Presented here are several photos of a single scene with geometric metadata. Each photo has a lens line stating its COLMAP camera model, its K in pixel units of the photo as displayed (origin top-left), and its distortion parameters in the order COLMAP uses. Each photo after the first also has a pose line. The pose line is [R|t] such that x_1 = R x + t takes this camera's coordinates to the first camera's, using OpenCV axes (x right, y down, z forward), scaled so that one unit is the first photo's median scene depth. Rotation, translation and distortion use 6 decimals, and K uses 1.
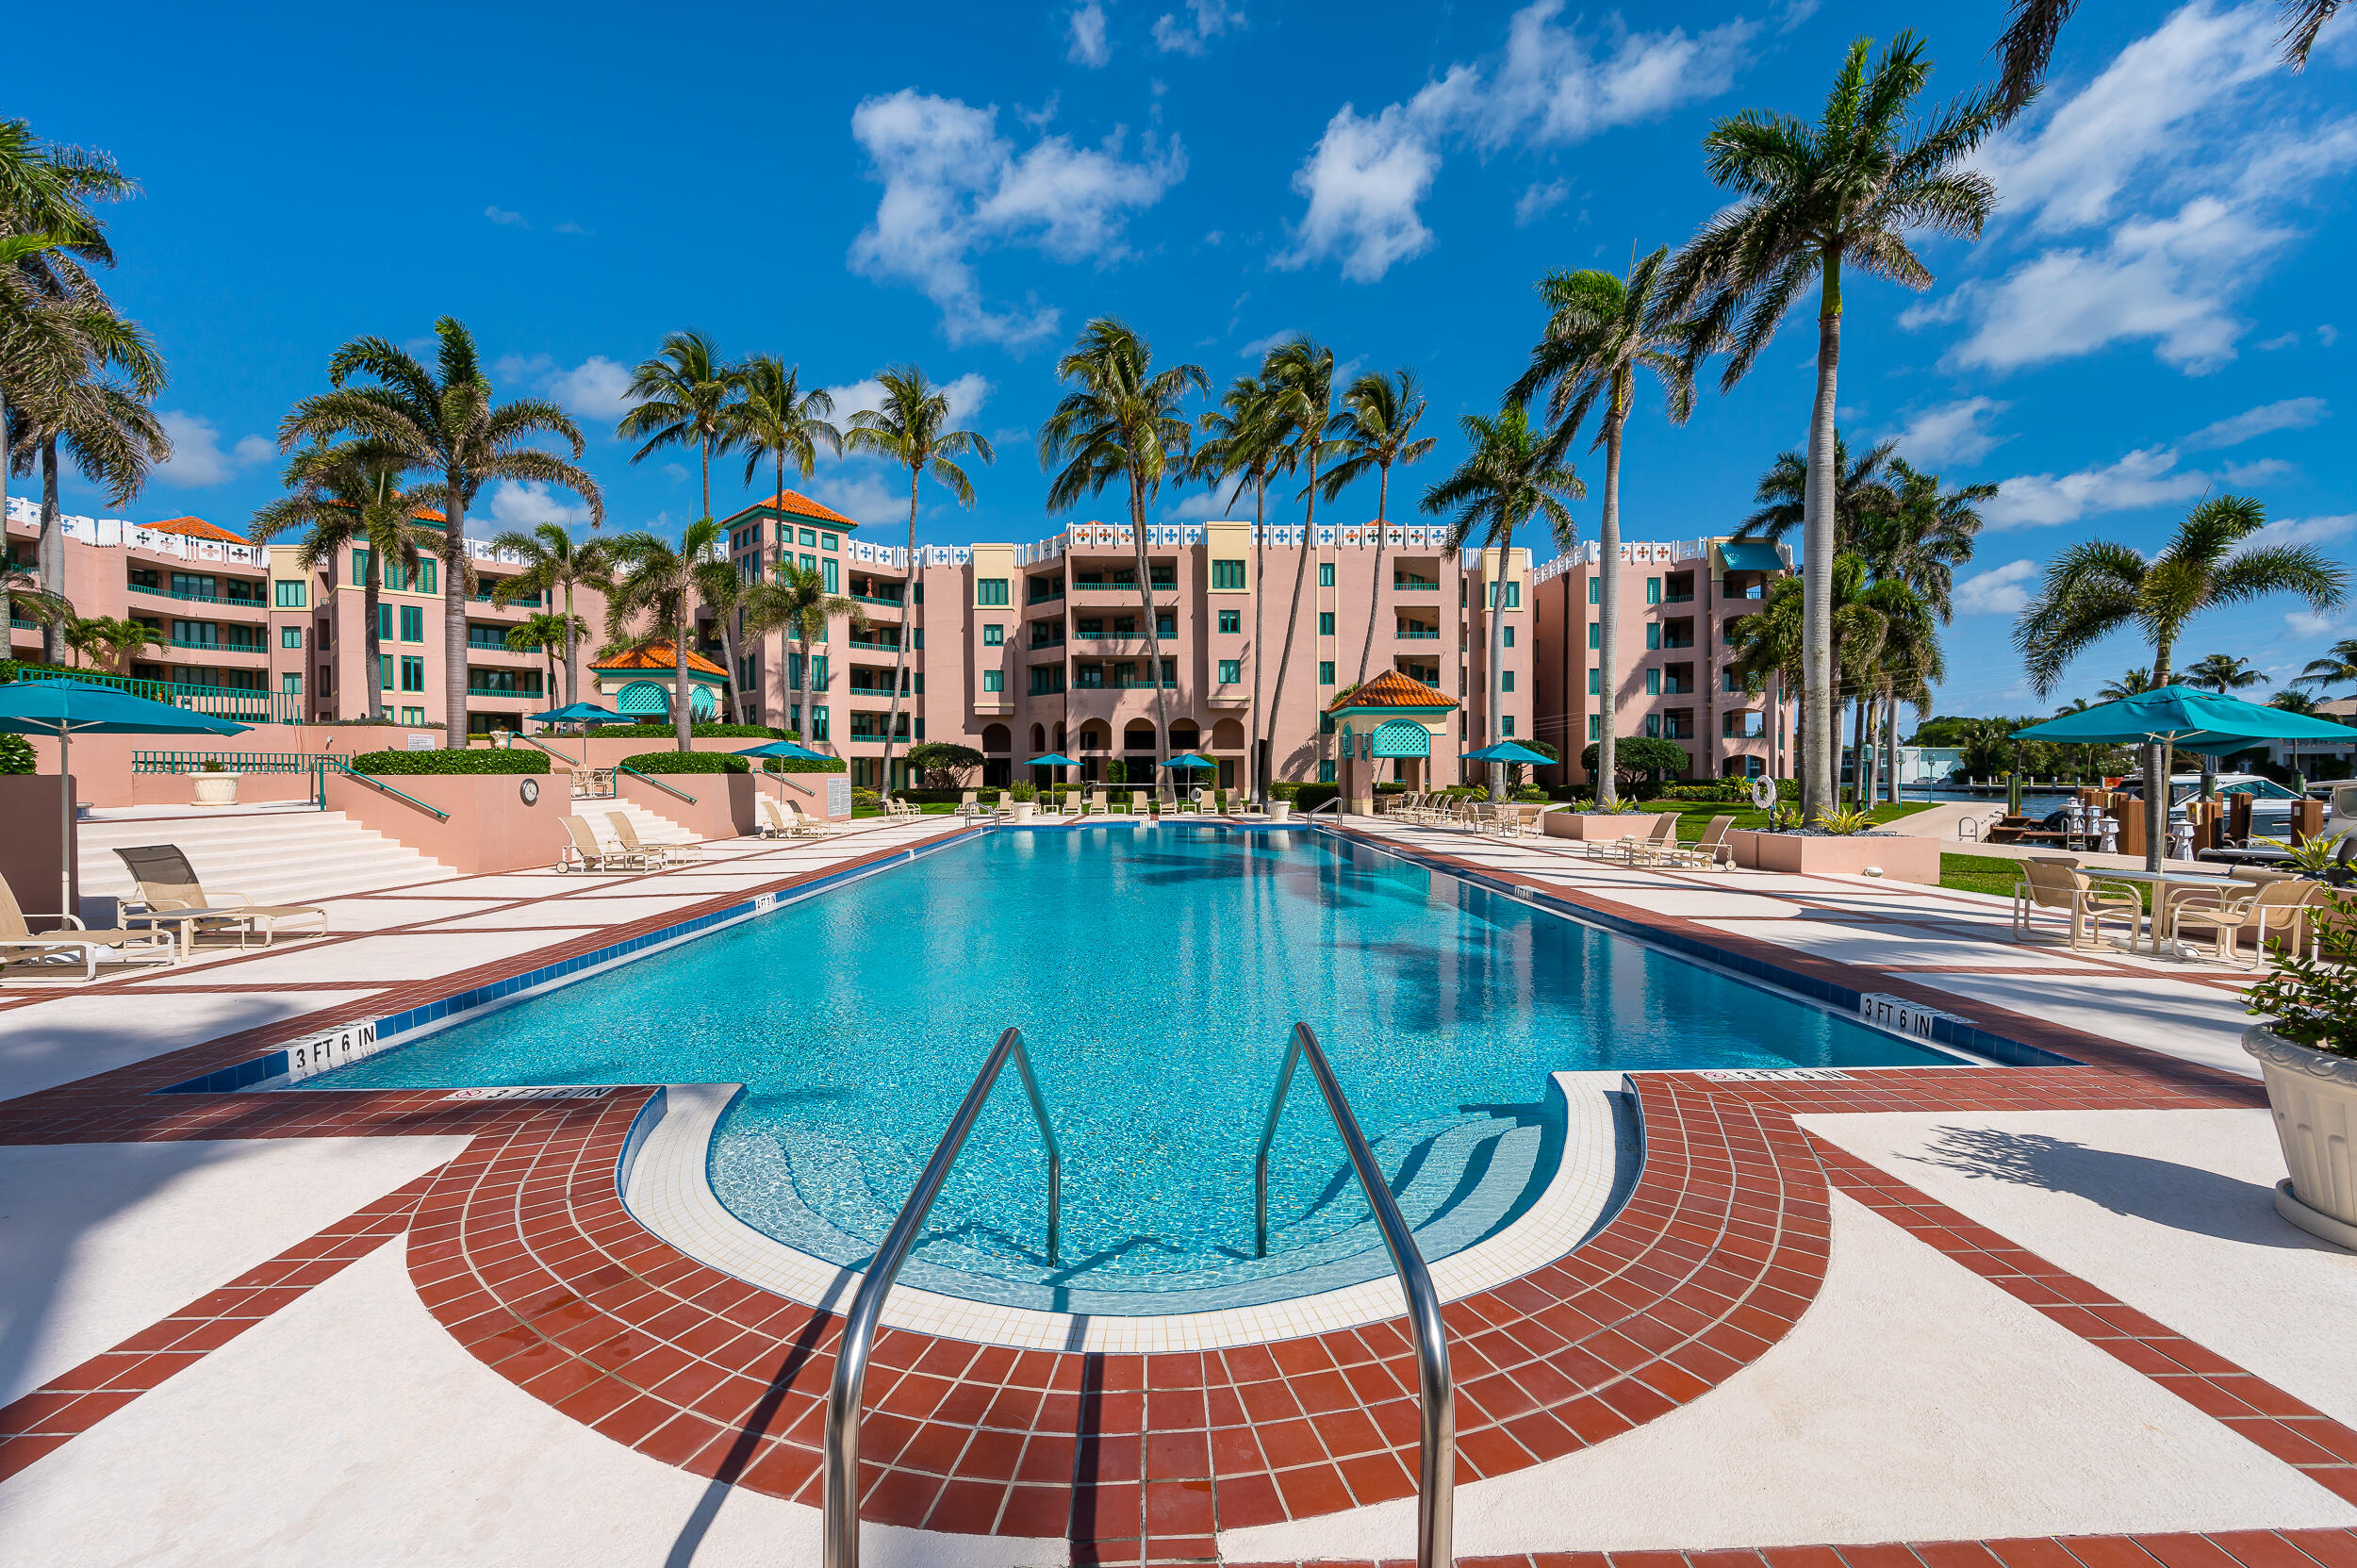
lens RADIAL K [[929.0, 0, 1175.2], [0, 929.0, 786.5], [0, 0, 1]] dist [-0.002433, -0.000303]
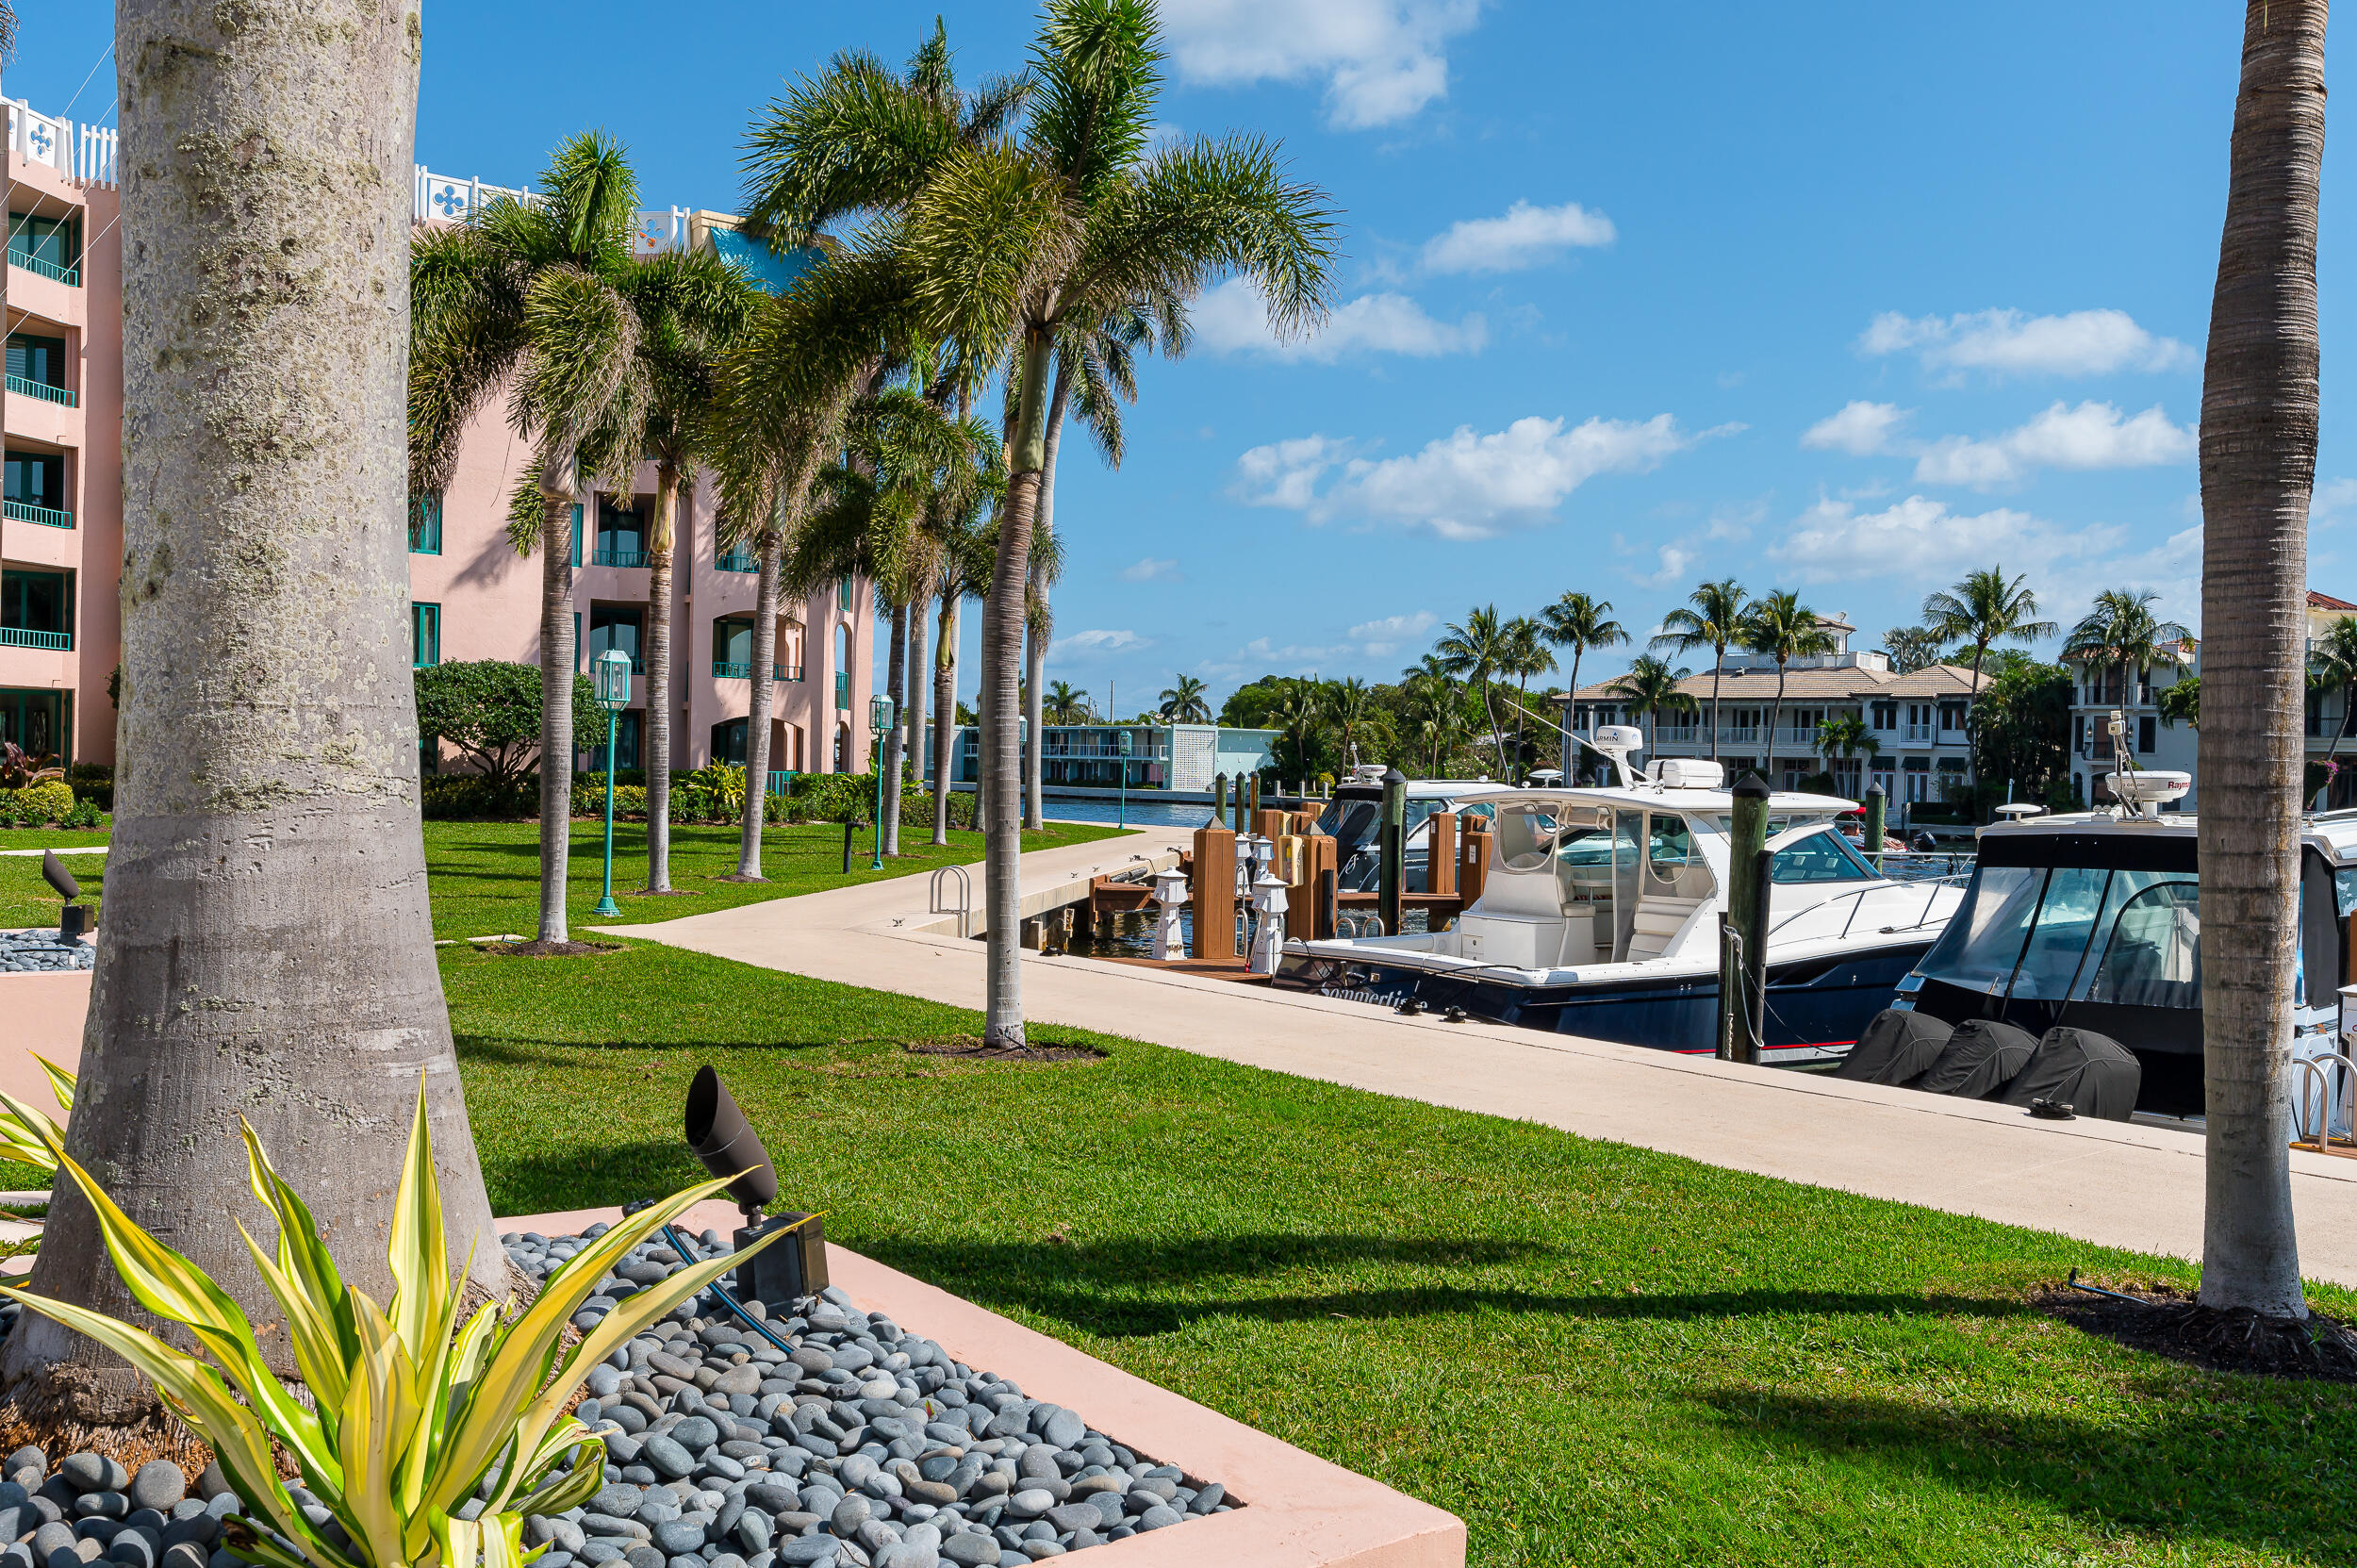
lens RADIAL K [[2018.7, 0, 1177.8], [0, 2018.7, 781.7], [0, 0, 1]] dist [-0.000917, -0.000784]
pose [[0.808460, 0.019586, 0.588225, 0.220405], [-0.018728, 0.999796, -0.007550, 0.000049], [-0.588253, -0.004912, 0.808662, 0.113157]]
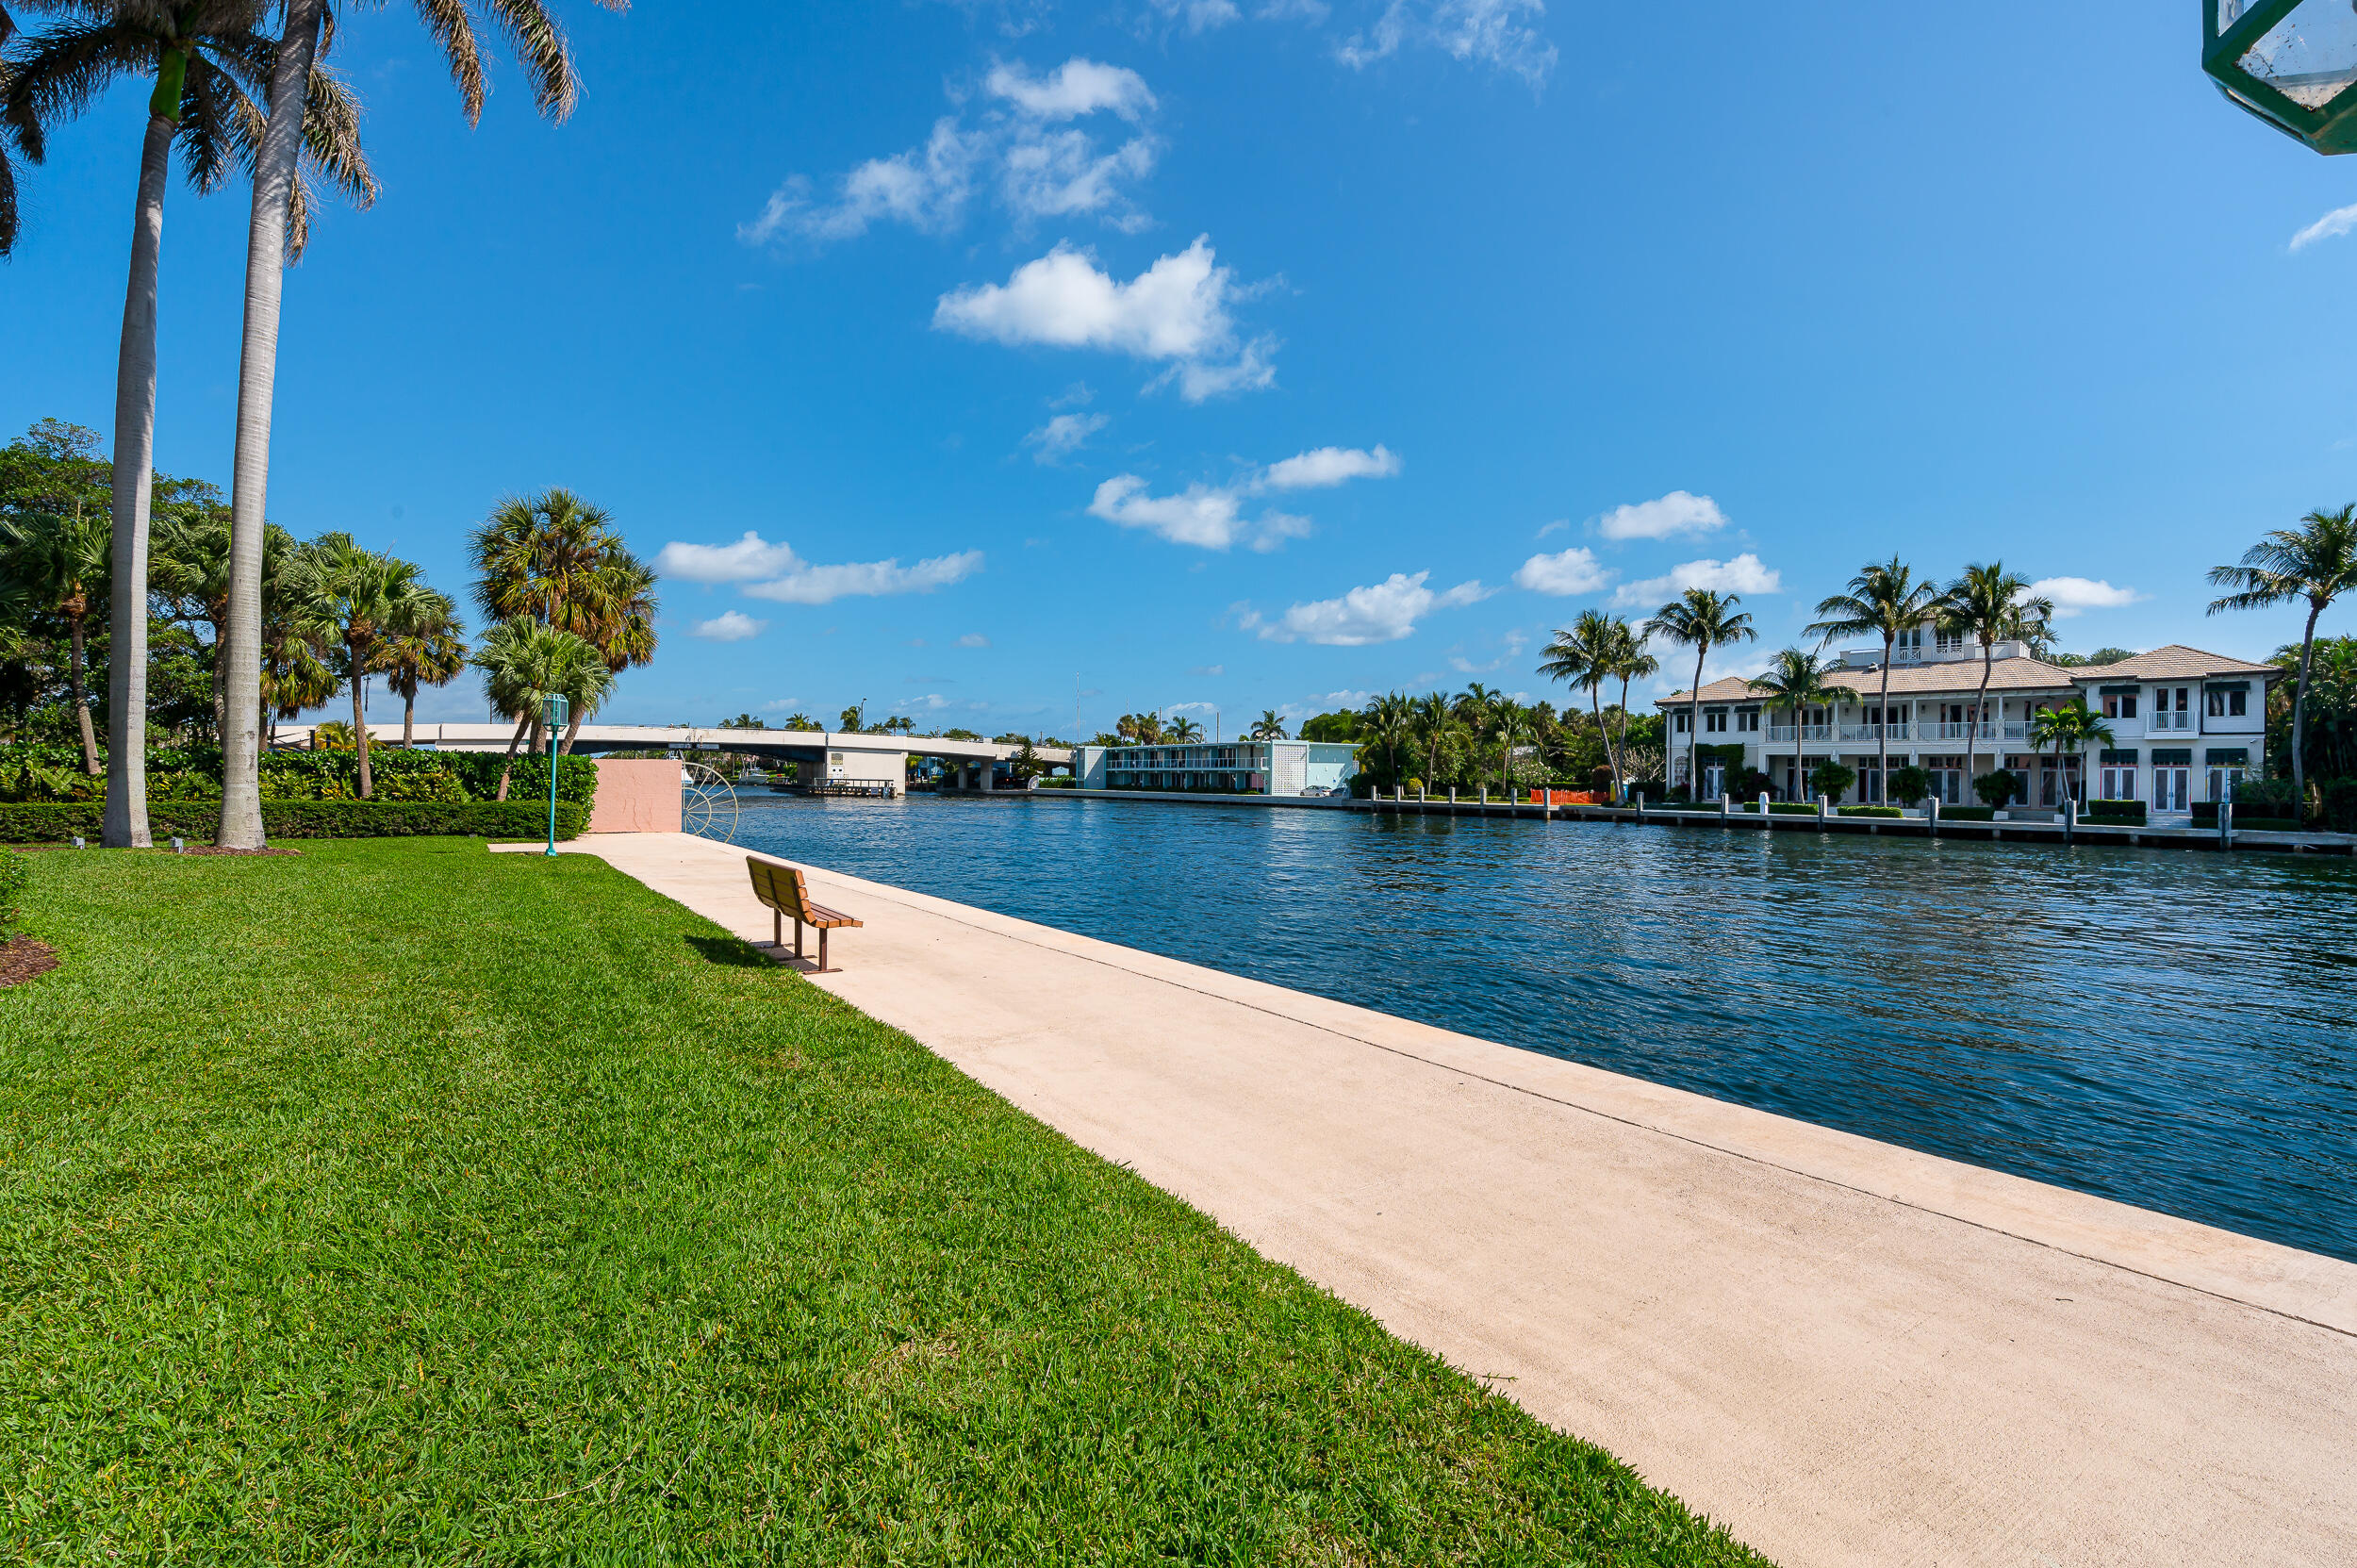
lens RADIAL K [[1082.5, 0, 1182.0], [0, 1082.5, 773.9], [0, 0, 1]] dist [-0.001992, -0.000113]
pose [[0.844092, 0.012785, 0.536045, 0.895493], [-0.004052, 0.999839, -0.017466, -0.015023], [-0.536183, 0.012571, 0.844008, 1.131828]]
